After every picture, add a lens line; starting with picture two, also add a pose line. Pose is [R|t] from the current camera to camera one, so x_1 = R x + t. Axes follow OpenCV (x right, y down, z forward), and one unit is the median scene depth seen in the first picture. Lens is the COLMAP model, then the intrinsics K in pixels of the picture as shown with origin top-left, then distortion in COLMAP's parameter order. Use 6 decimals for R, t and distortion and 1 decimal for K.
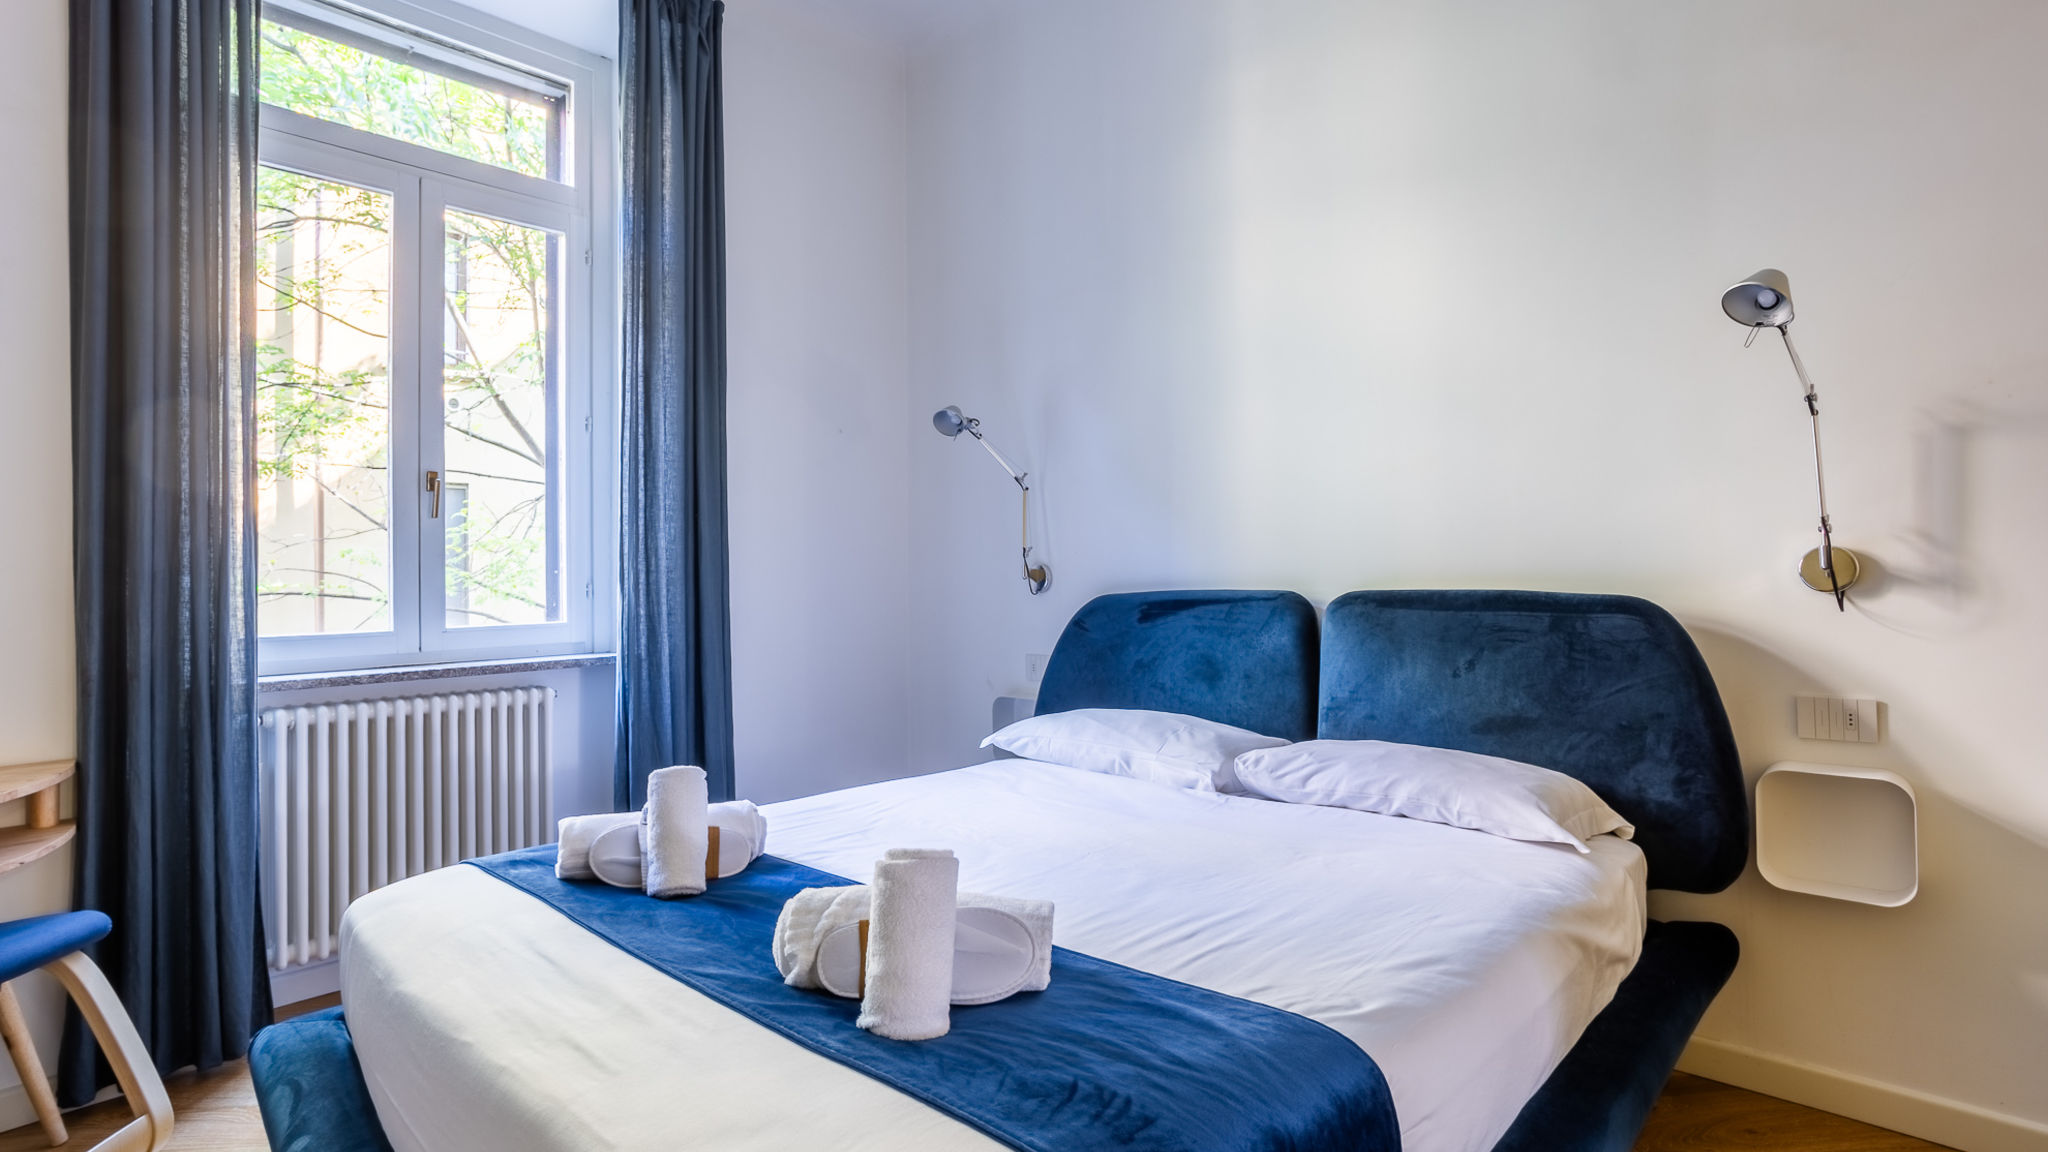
lens RADIAL K [[995.4, 0, 1011.9], [0, 995.4, 565.3], [0, 0, 1]] dist [-0.061231, 0.037264]
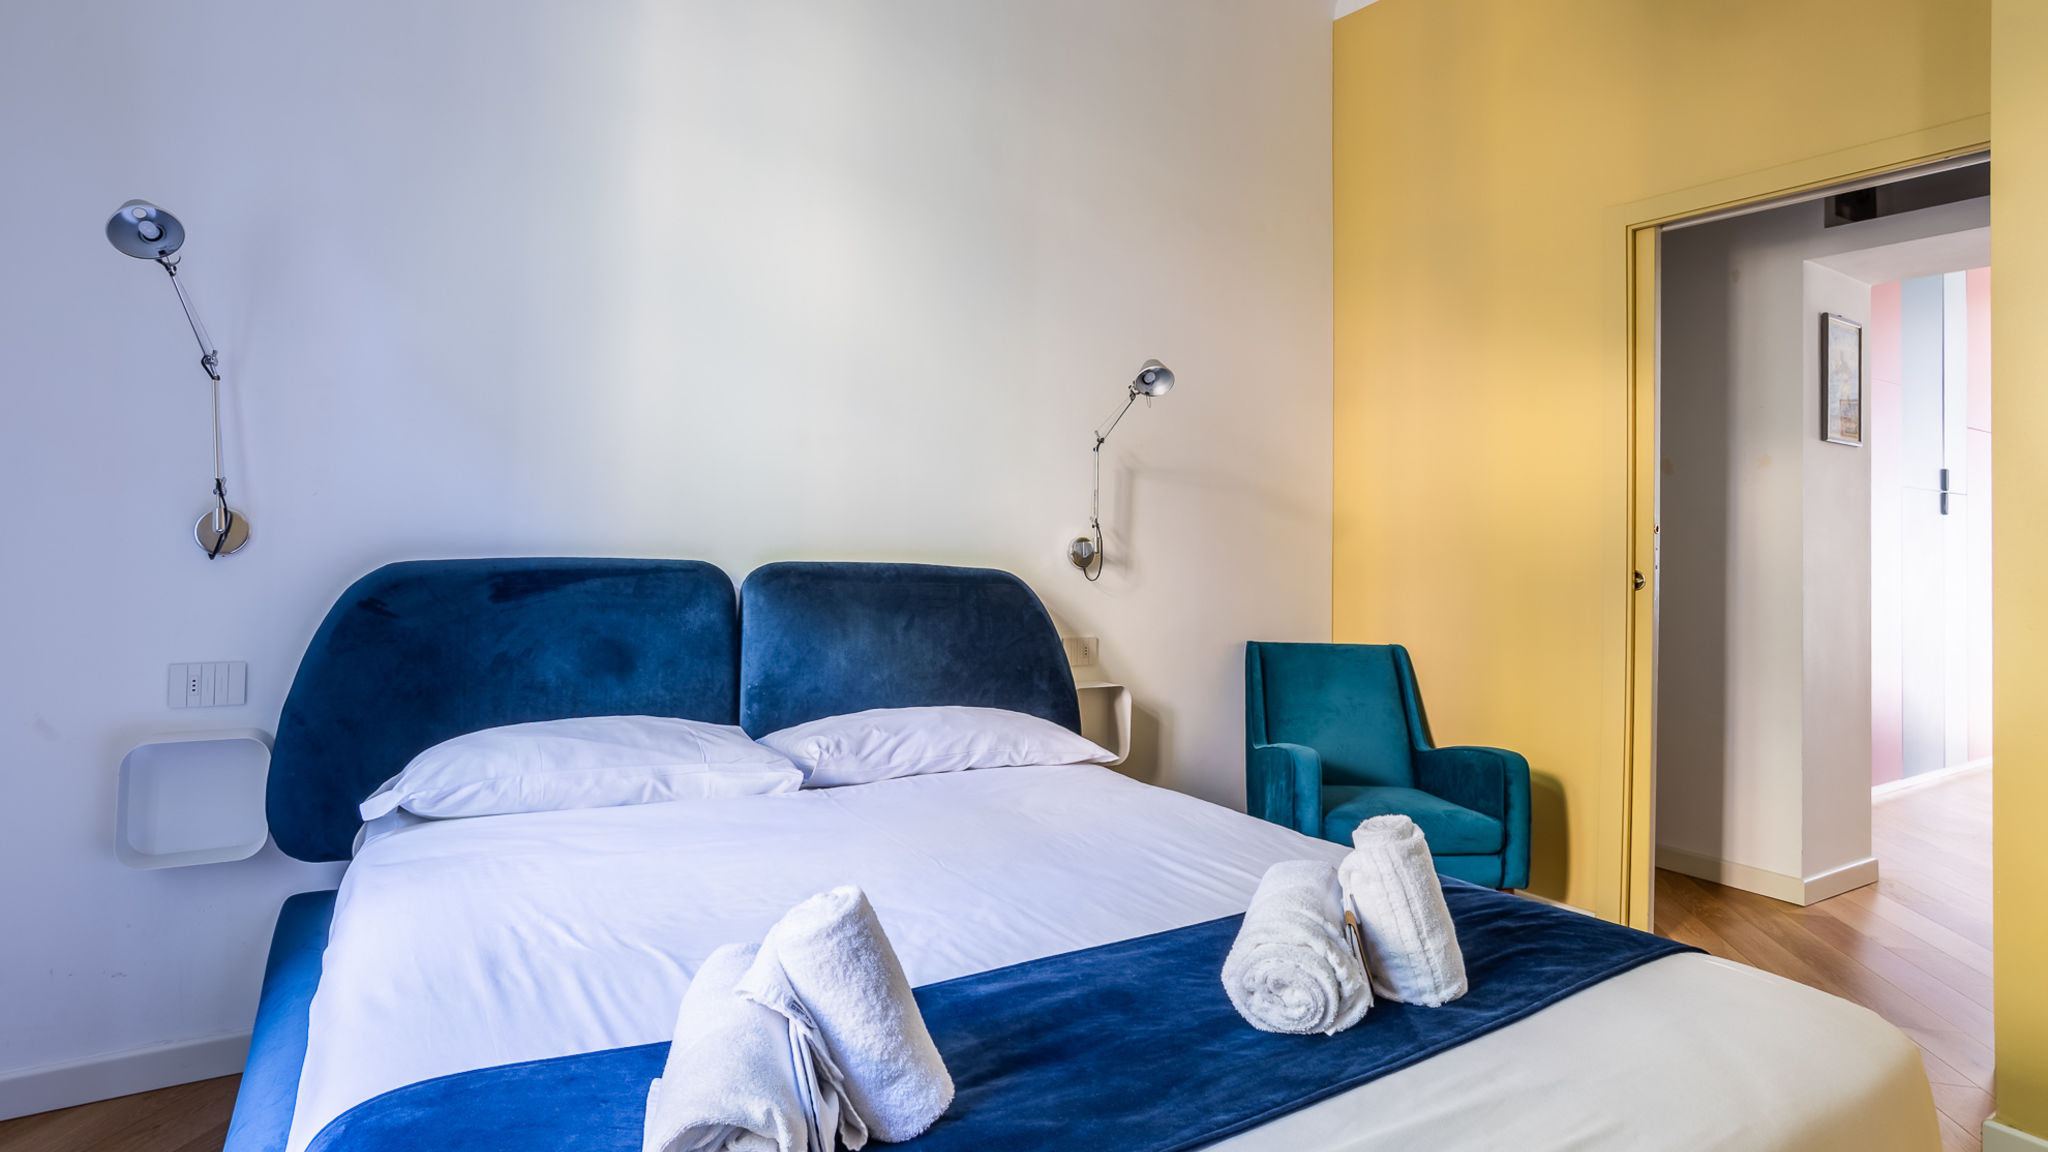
lens RADIAL K [[1063.1, 0, 993.2], [0, 1063.1, 514.5], [0, 0, 1]] dist [-0.015150, -0.000039]
pose [[0.268035, 0.051956, 0.962007, -0.619346], [-0.038025, 0.998337, -0.043324, 0.017097], [-0.962658, -0.024968, 0.269565, 0.541331]]
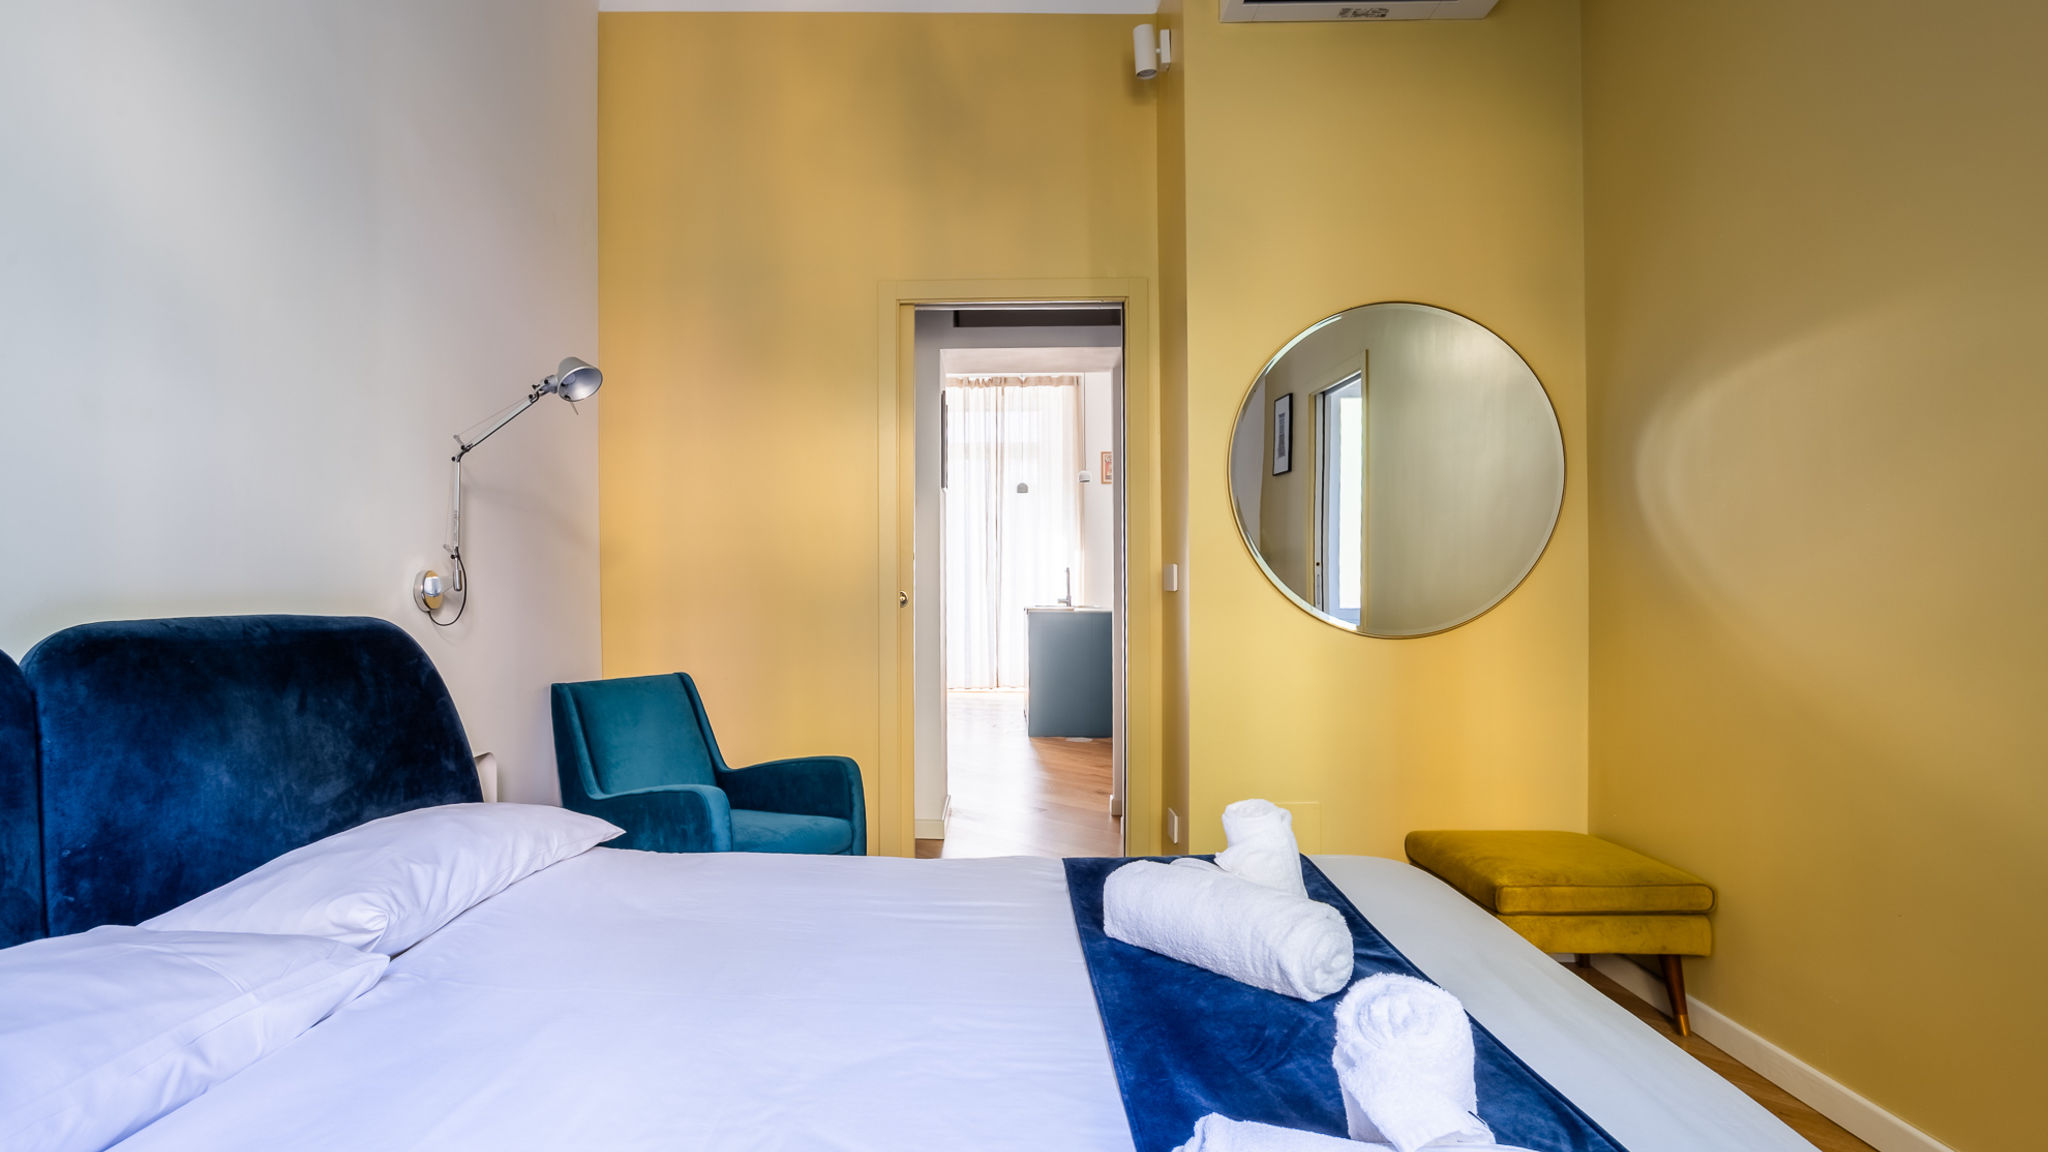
lens RADIAL K [[1042.5, 0, 1016.3], [0, 1042.5, 583.6], [0, 0, 1]] dist [-0.087316, 0.058533]
pose [[-0.643597, 0.014623, 0.765225, -0.425833], [0.002750, 0.999855, -0.016793, 0.015221], [-0.765359, -0.008704, -0.643544, 0.996365]]
